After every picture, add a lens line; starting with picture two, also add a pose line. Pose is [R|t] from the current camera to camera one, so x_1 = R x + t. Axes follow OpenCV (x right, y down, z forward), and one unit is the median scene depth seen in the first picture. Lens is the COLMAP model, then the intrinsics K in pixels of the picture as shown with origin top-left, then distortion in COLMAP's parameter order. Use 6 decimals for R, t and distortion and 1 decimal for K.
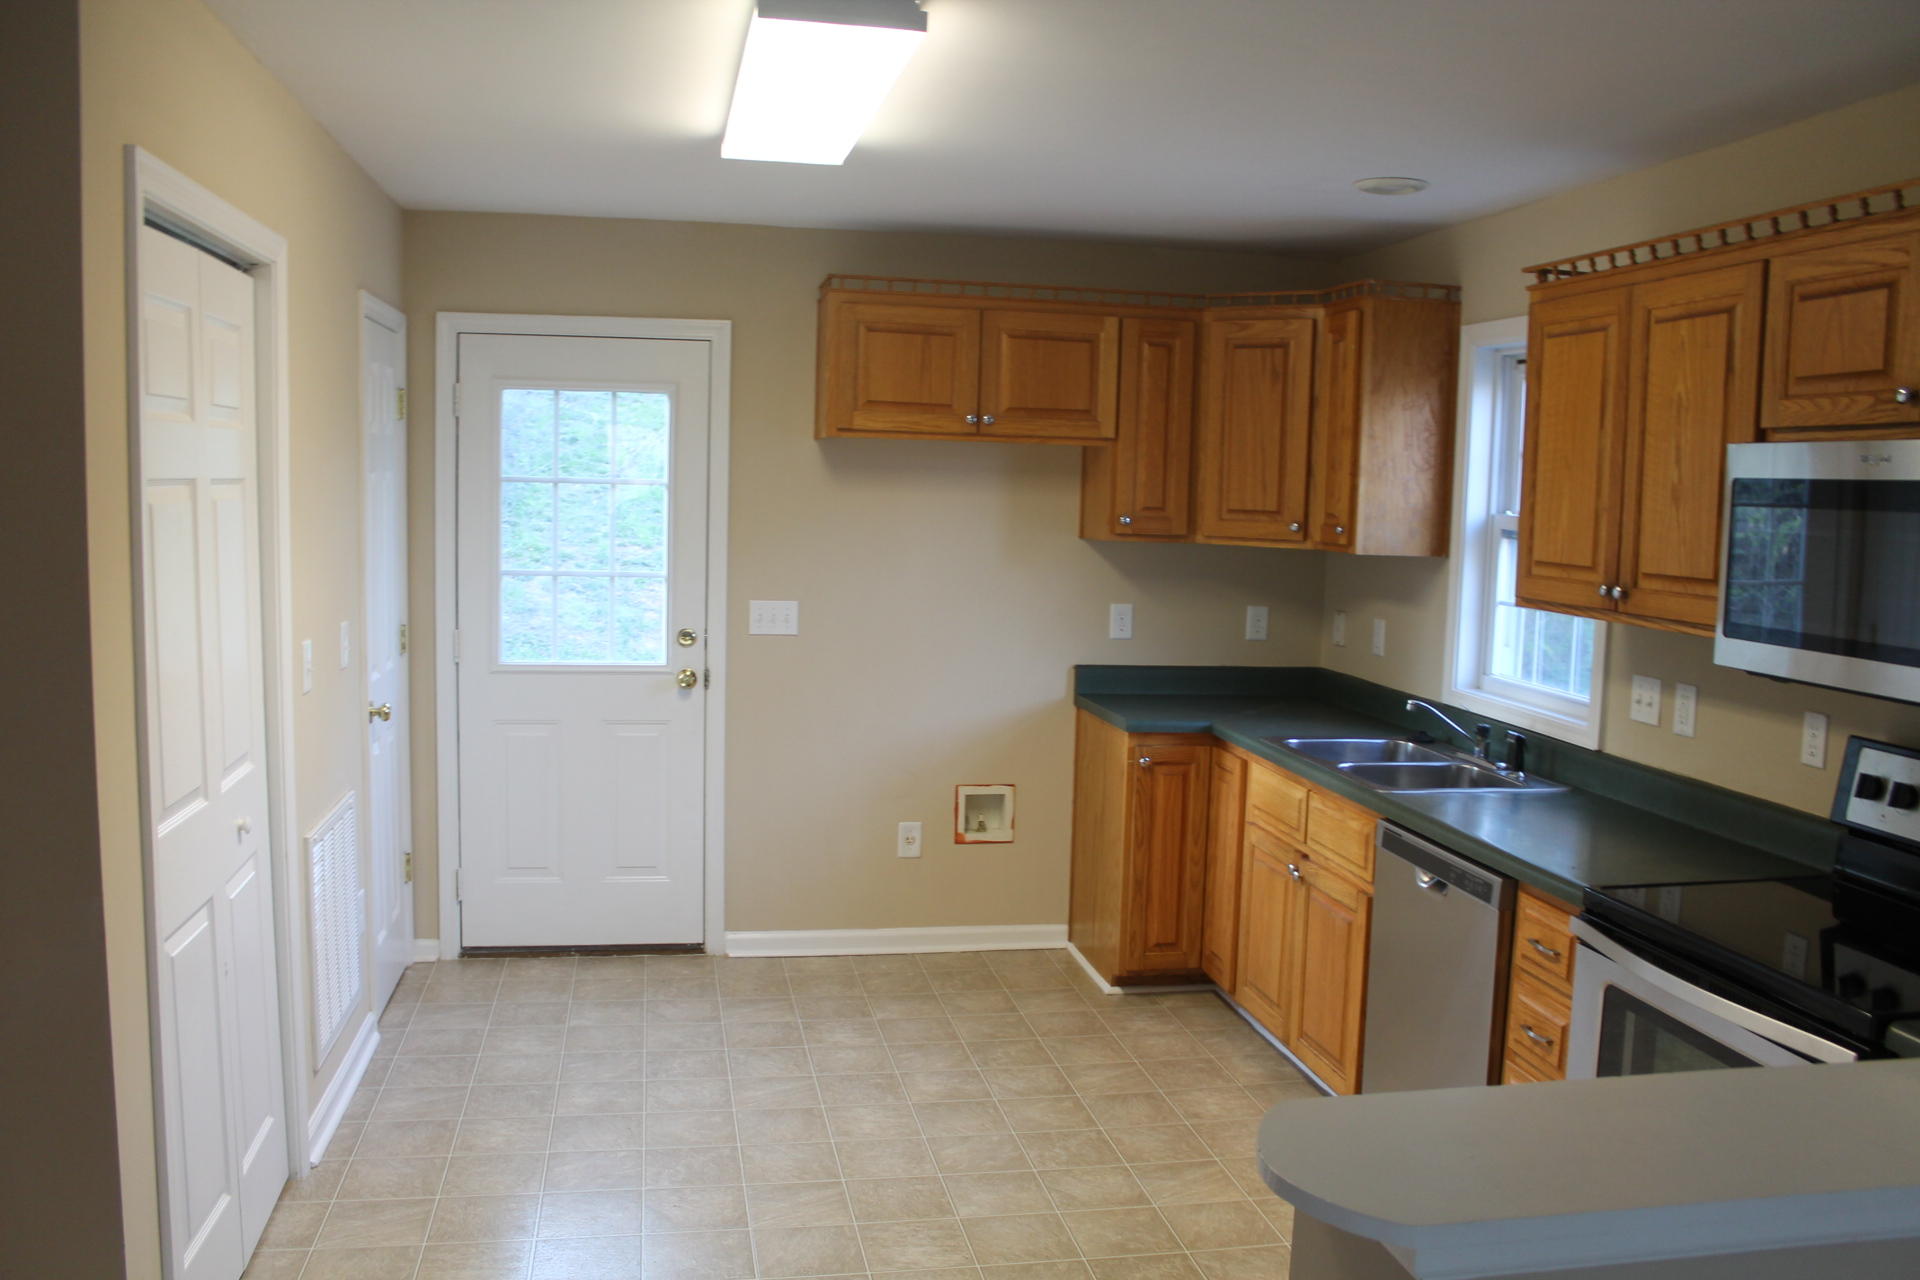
lens RADIAL K [[1611.3, 0, 963.8], [0, 1611.3, 655.8], [0, 0, 1]] dist [-0.165955, 0.147267]
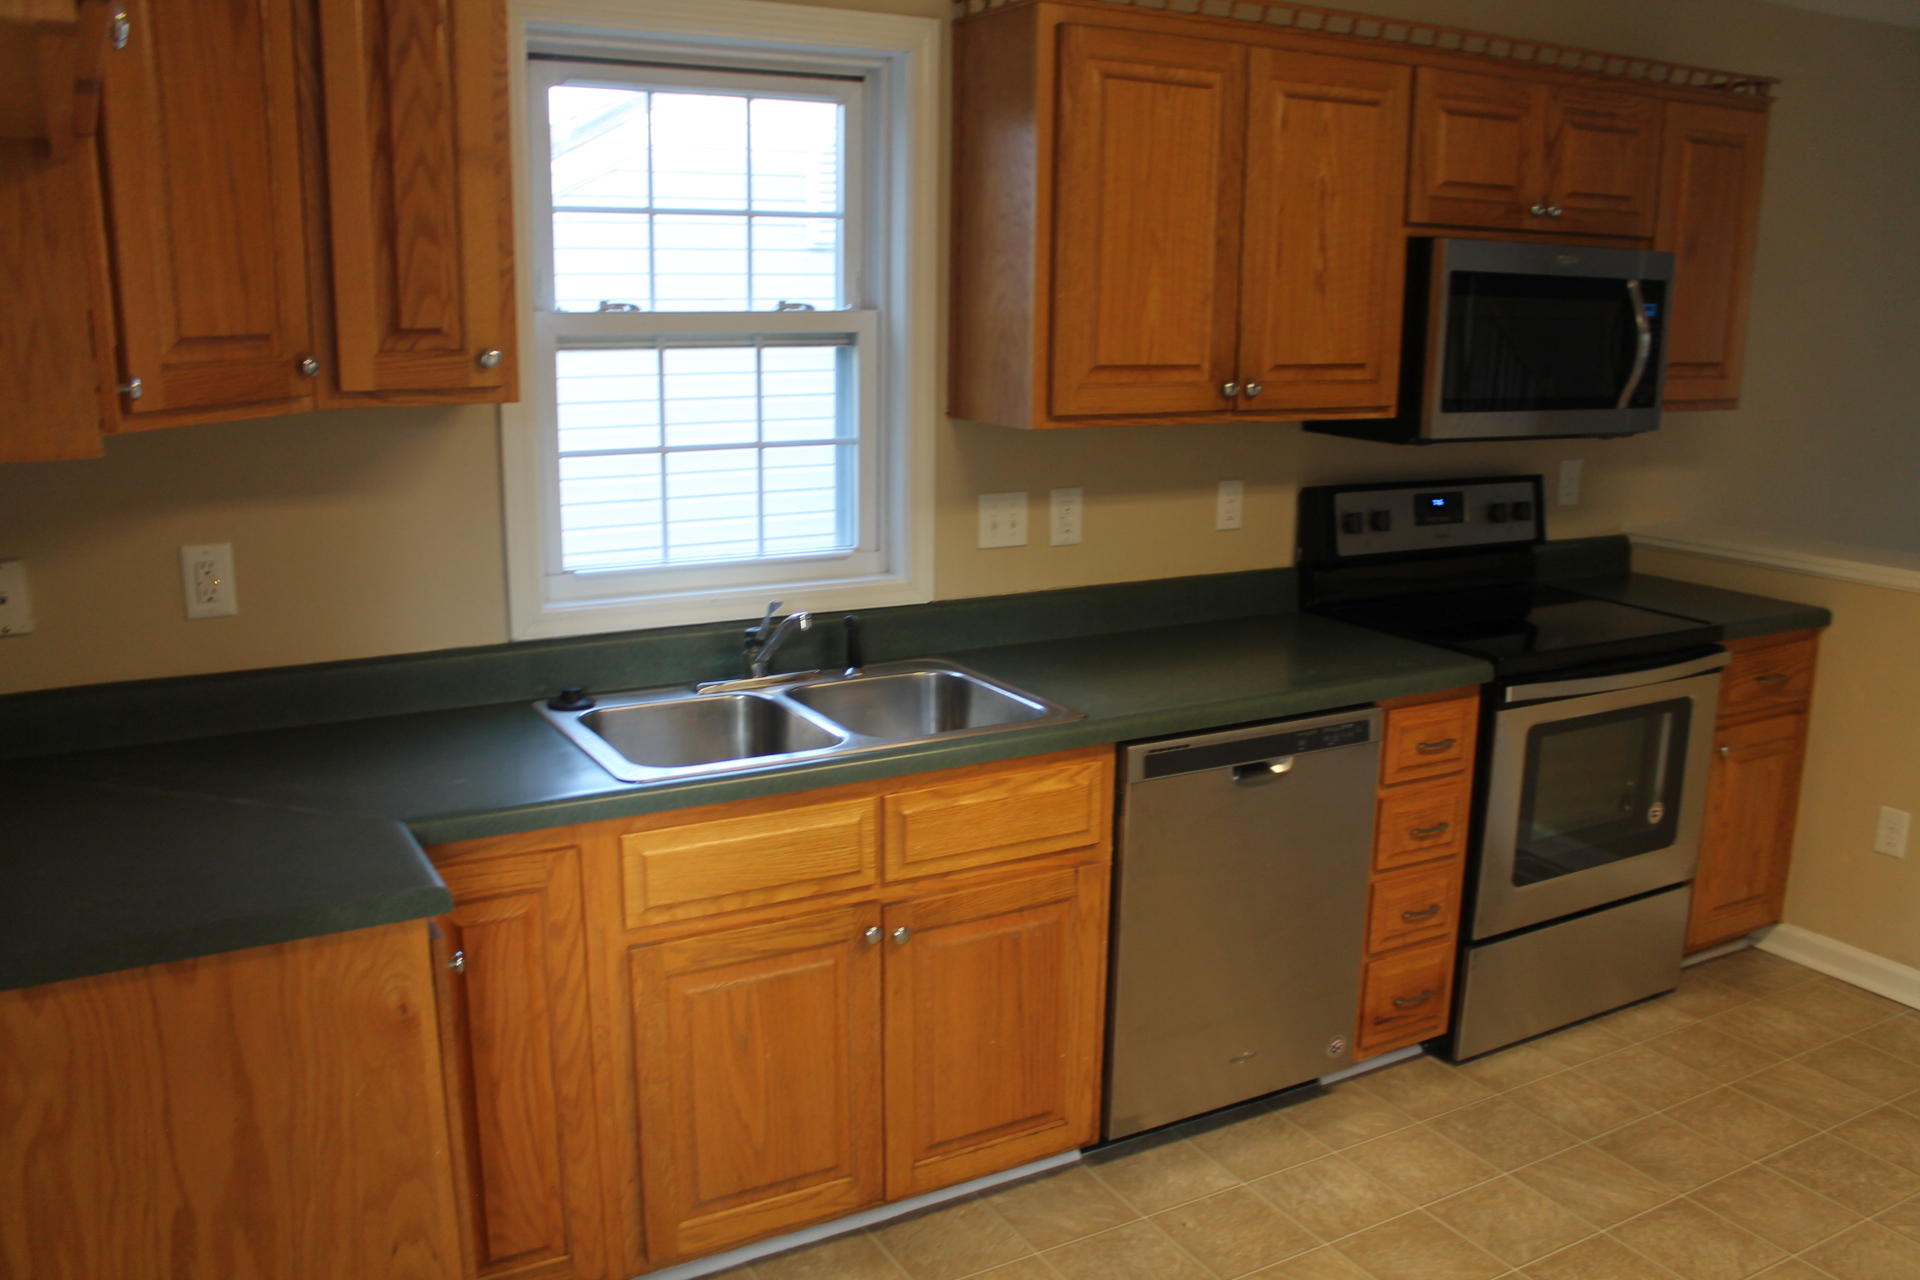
lens RADIAL K [[1611.3, 0, 963.8], [0, 1611.3, 655.8], [0, 0, 1]] dist [-0.165955, 0.147267]
pose [[-0.326953, -0.240549, 0.913913, -0.294347], [0.082994, 0.956018, 0.281323, -0.118006], [-0.941389, 0.167828, -0.292609, 1.025662]]
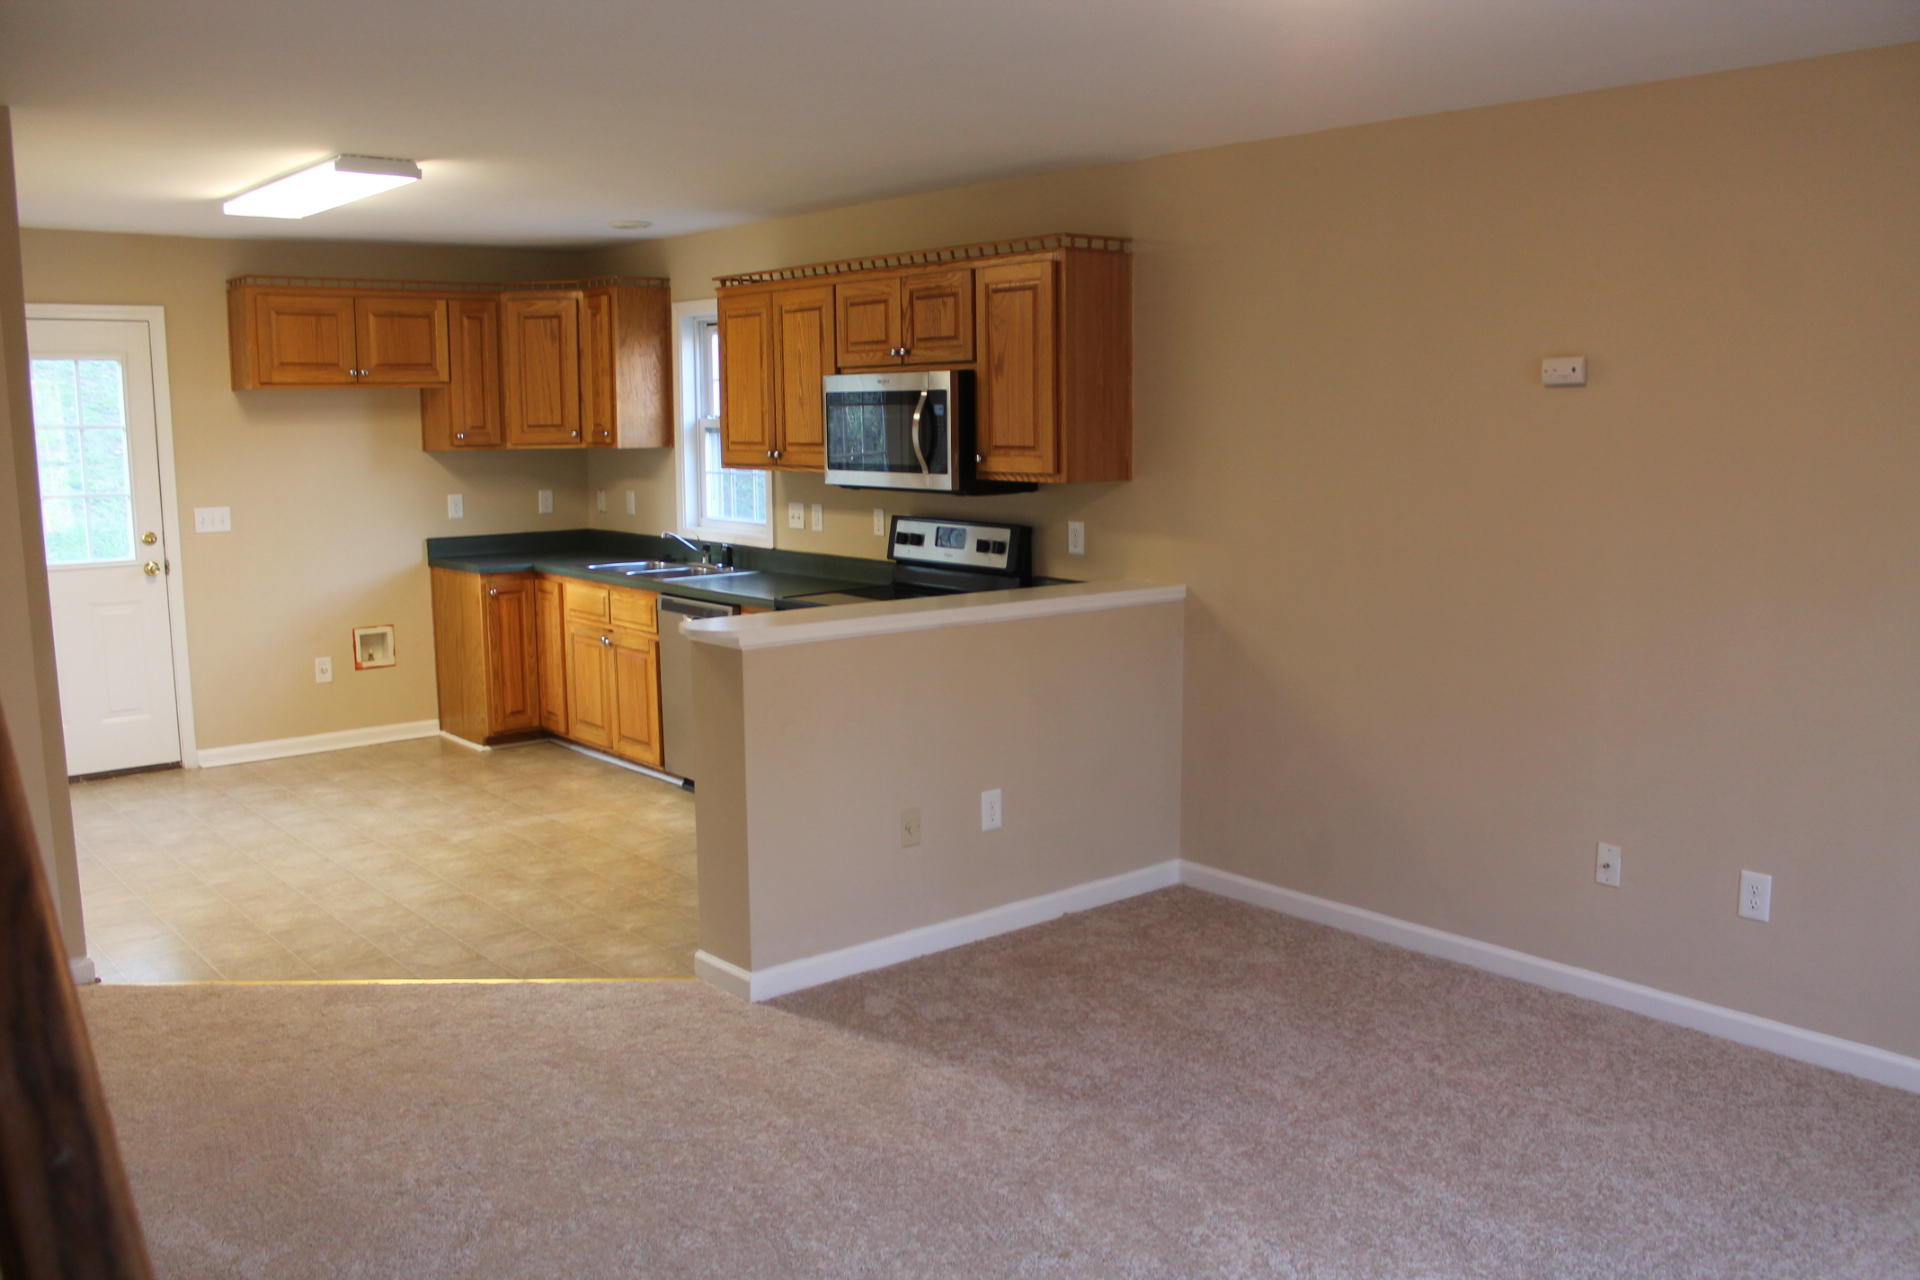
lens RADIAL K [[1611.3, 0, 963.8], [0, 1611.3, 655.8], [0, 0, 1]] dist [-0.165955, 0.147267]
pose [[0.870471, -0.107392, 0.480361, -0.241935], [0.083293, 0.993973, 0.071281, 0.057901], [-0.485121, -0.022037, 0.874169, -0.569073]]
